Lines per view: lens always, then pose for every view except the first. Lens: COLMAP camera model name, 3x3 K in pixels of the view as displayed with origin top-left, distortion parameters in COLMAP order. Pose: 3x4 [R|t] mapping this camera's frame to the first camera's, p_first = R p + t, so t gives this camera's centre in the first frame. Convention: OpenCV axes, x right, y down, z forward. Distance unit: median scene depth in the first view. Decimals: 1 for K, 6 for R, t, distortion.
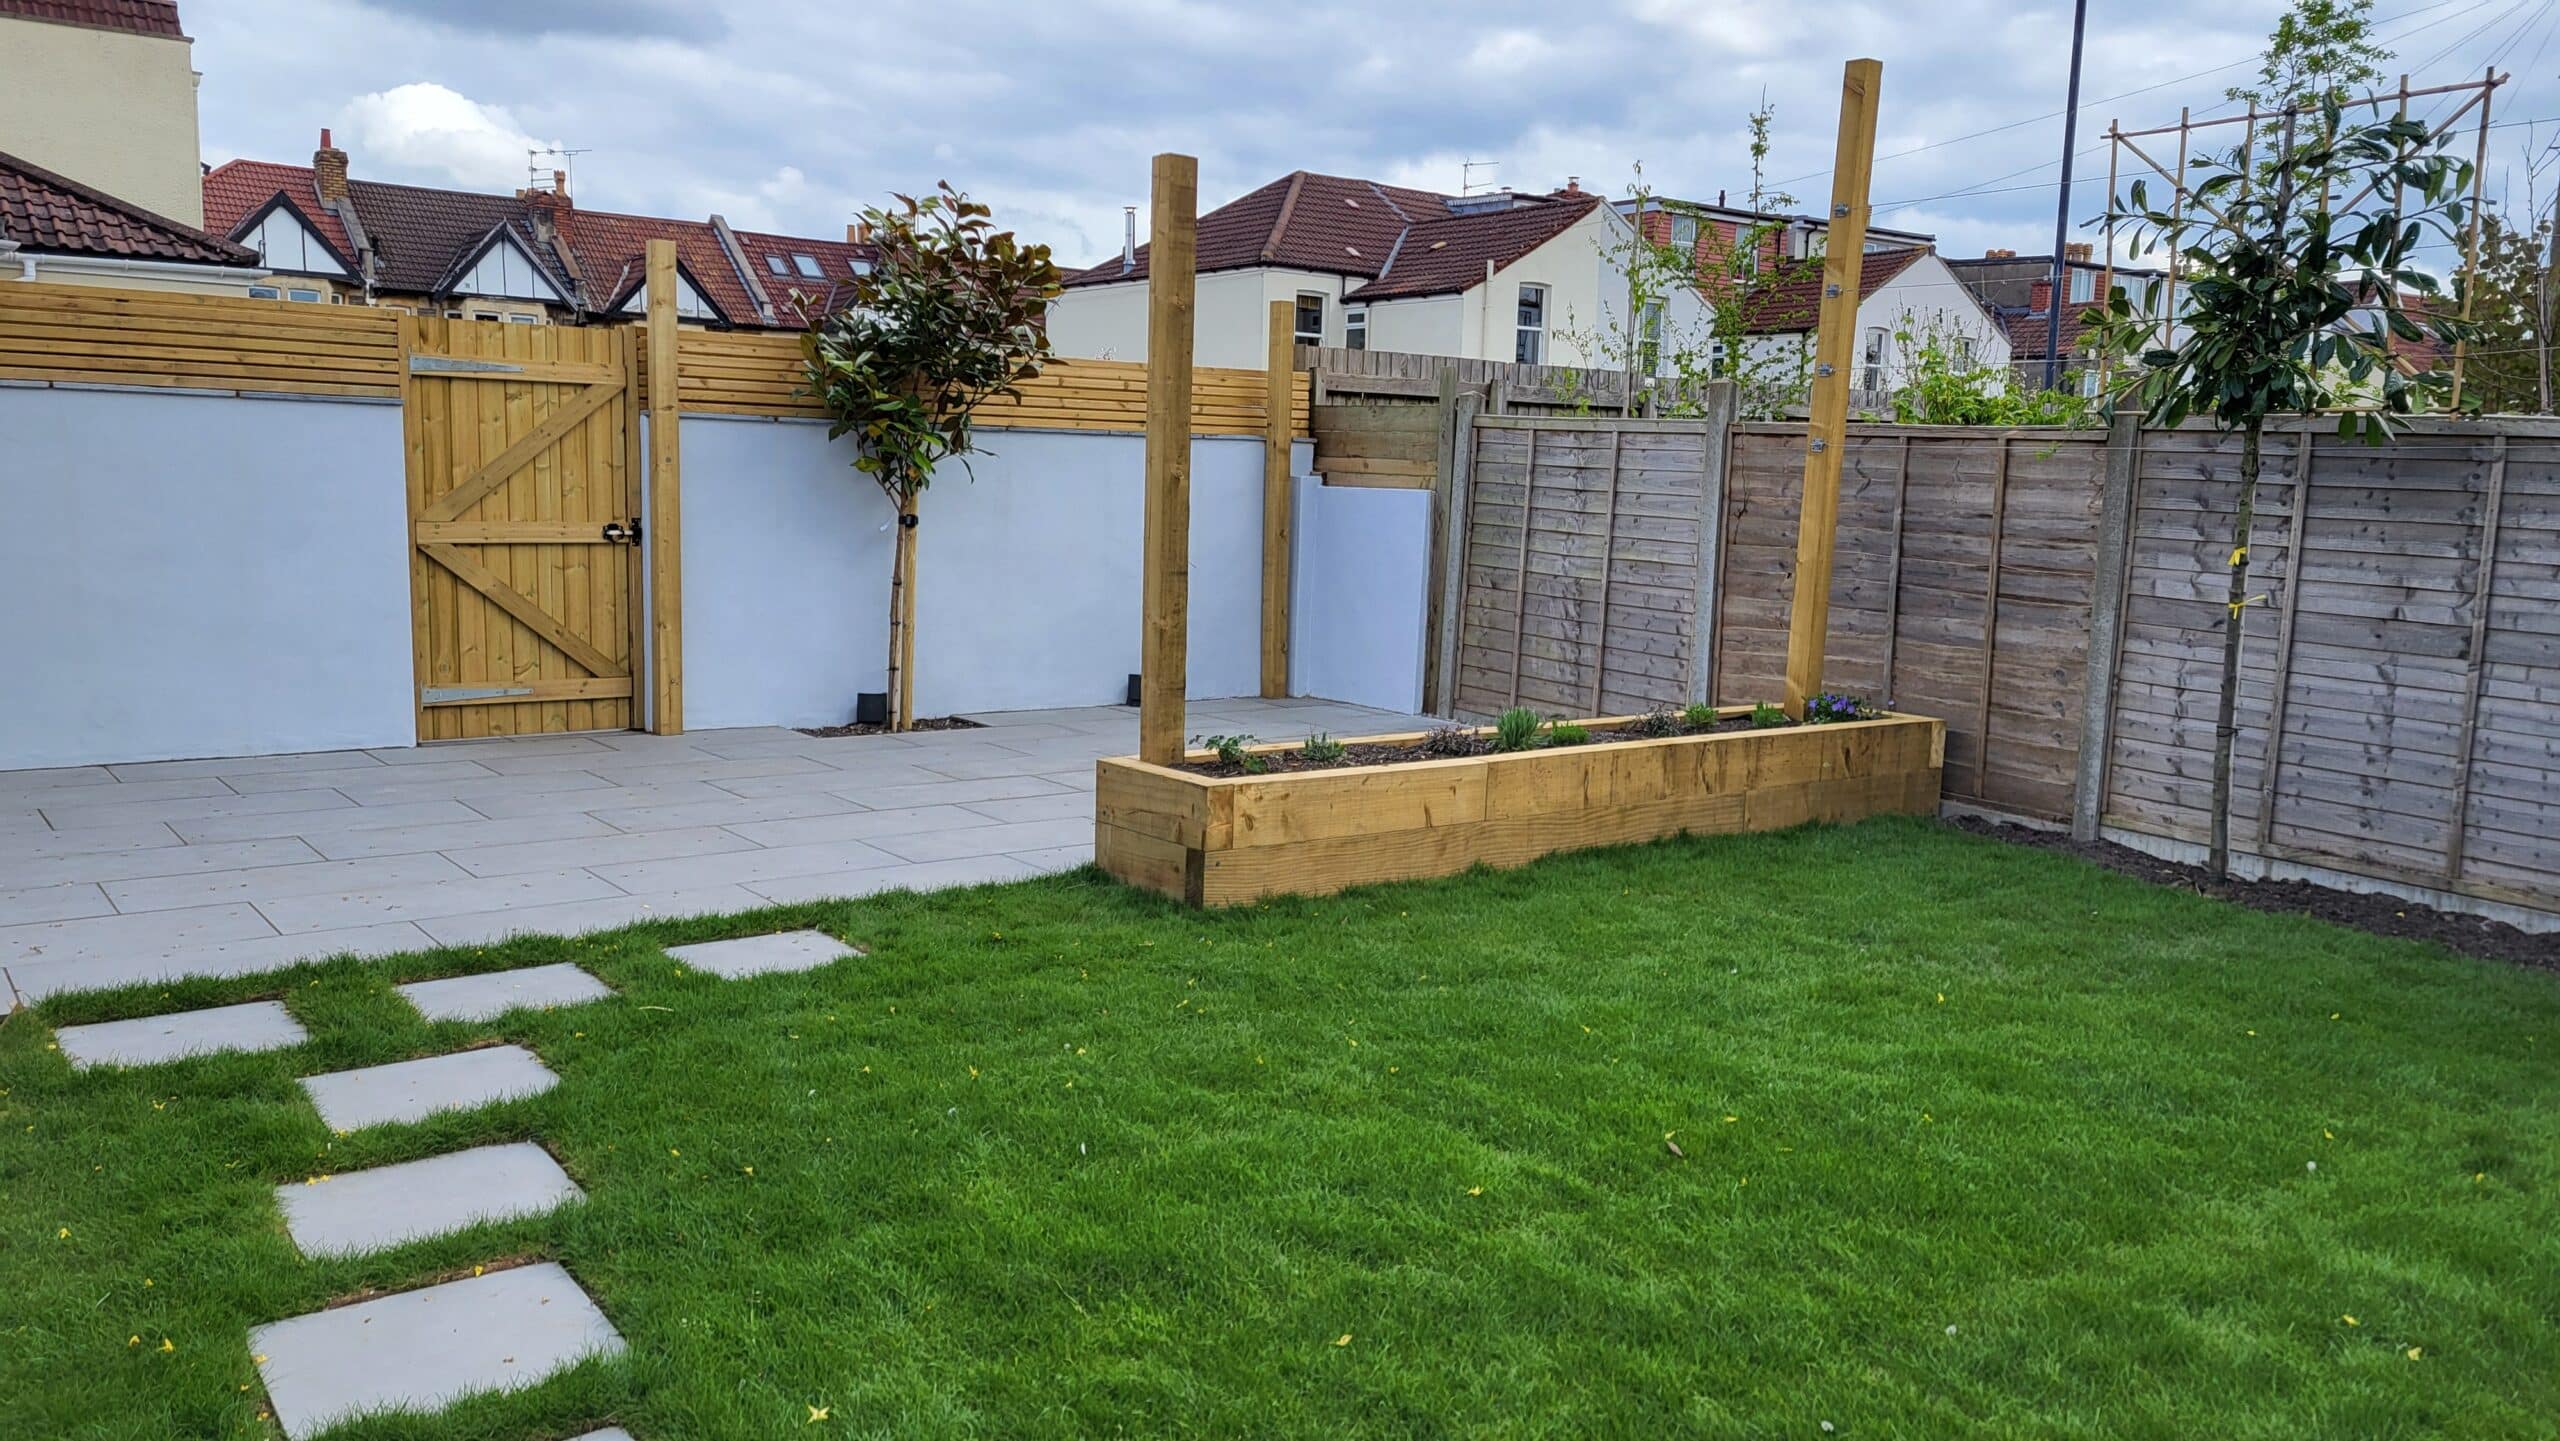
lens RADIAL K [[1935.4, 0, 1287.6], [0, 1935.4, 718.4], [0, 0, 1]] dist [0.068043, -0.053108]
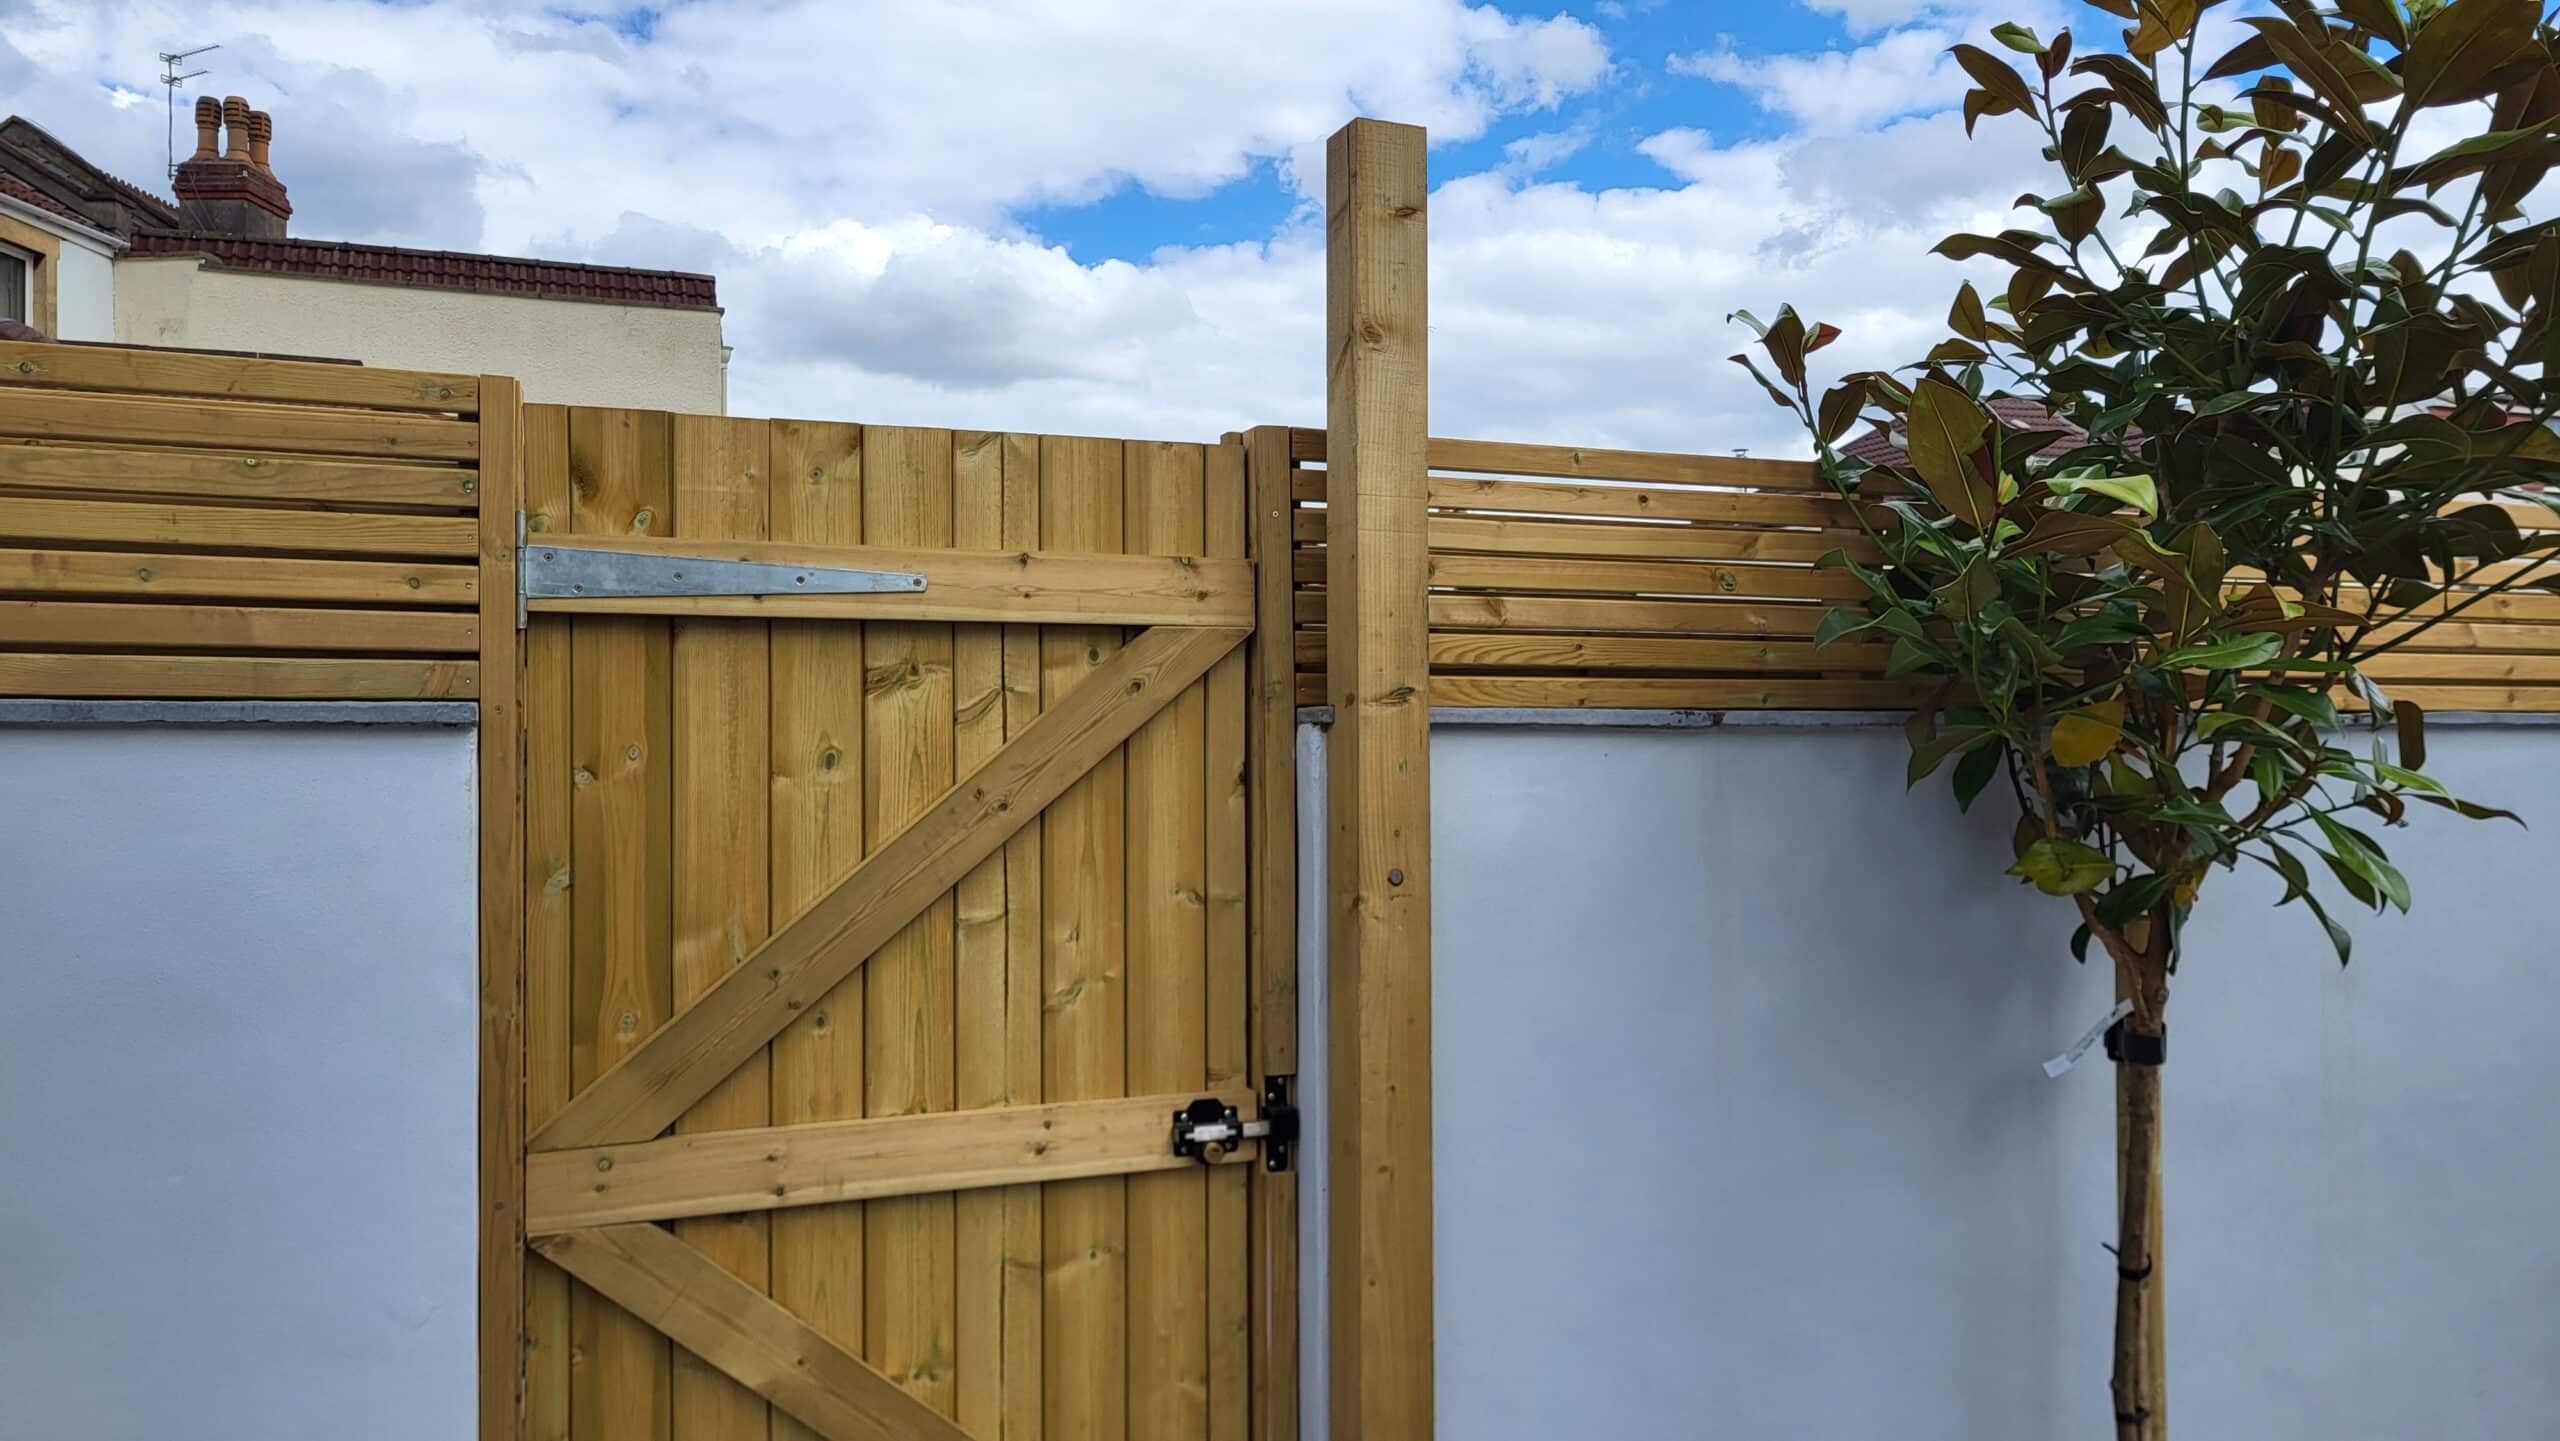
lens RADIAL K [[1935.4, 0, 1287.6], [0, 1935.4, 718.4], [0, 0, 1]] dist [0.068043, -0.053108]
pose [[0.965104, -0.033655, -0.259694, -0.260914], [-0.003840, 0.989781, -0.142543, -0.116264], [0.261837, 0.138566, 0.955113, 0.729978]]
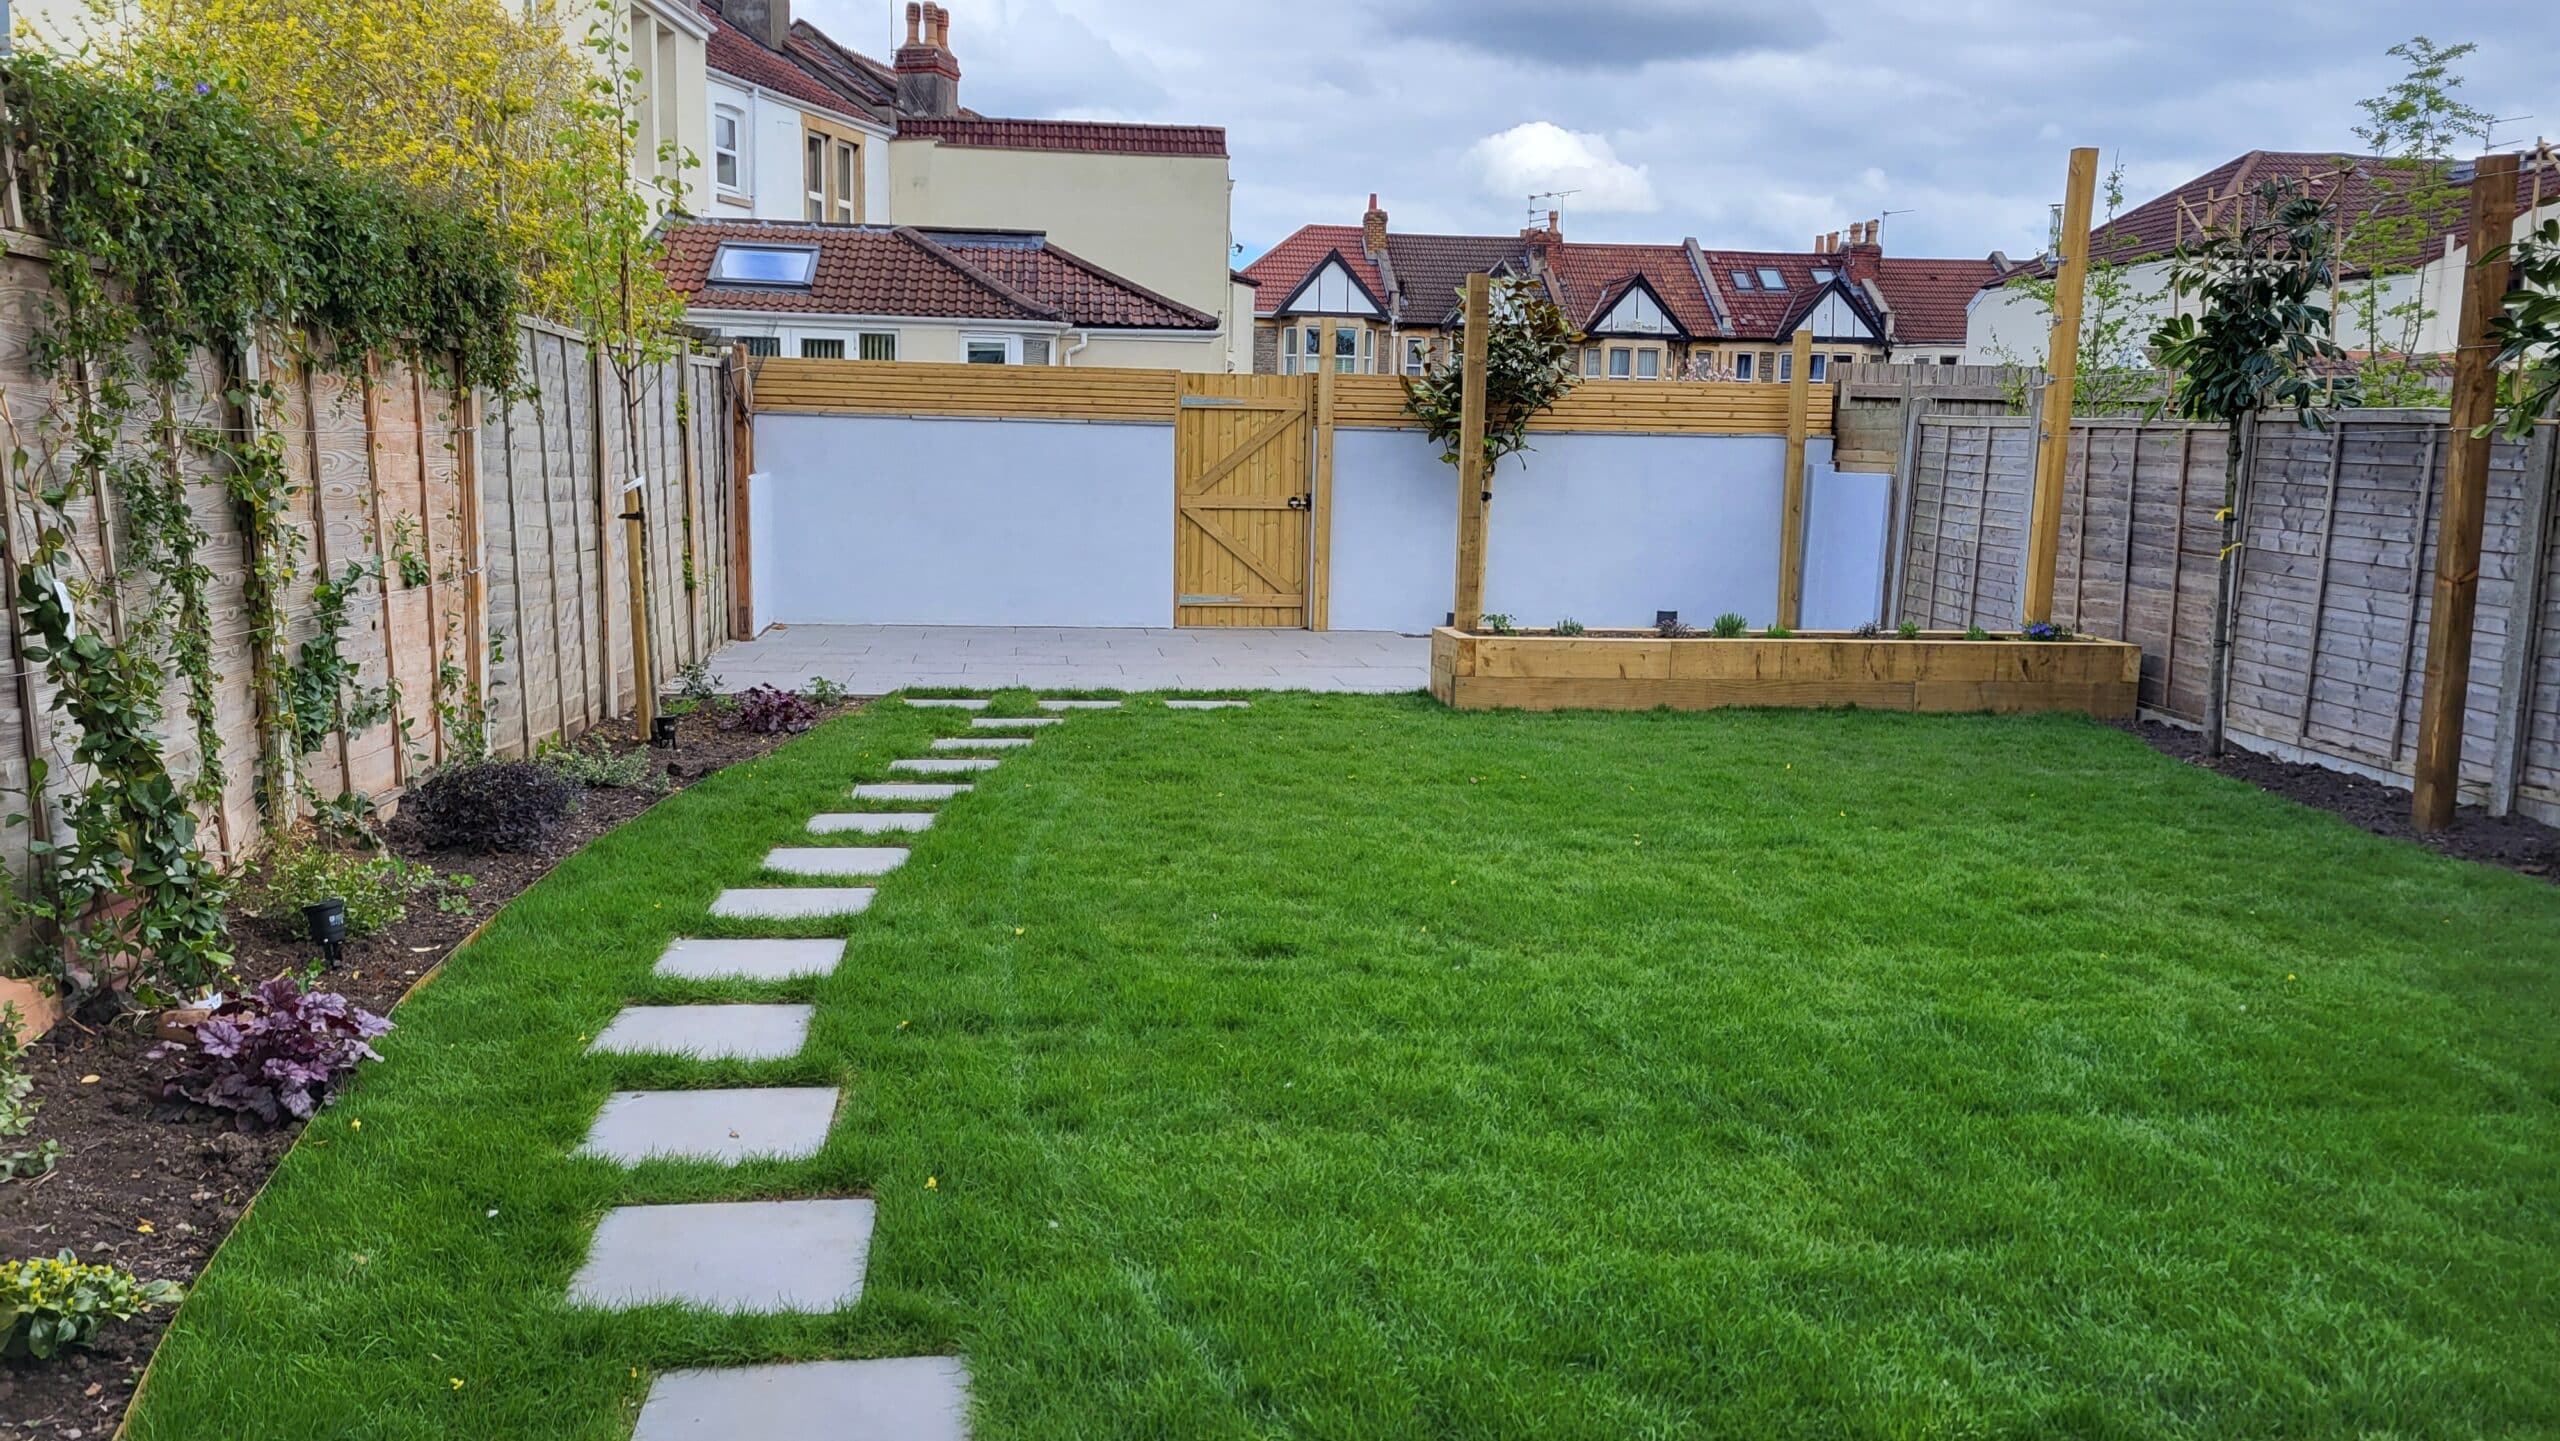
lens RADIAL K [[1914.3, 0, 1228.7], [0, 1914.3, 719.7], [0, 0, 1]] dist [0.062964, -0.037126]
pose [[0.854346, 0.063740, -0.515781, 0.435545], [-0.063585, 0.997814, 0.017986, 0.058300], [0.515800, 0.017430, 0.856532, -0.374072]]
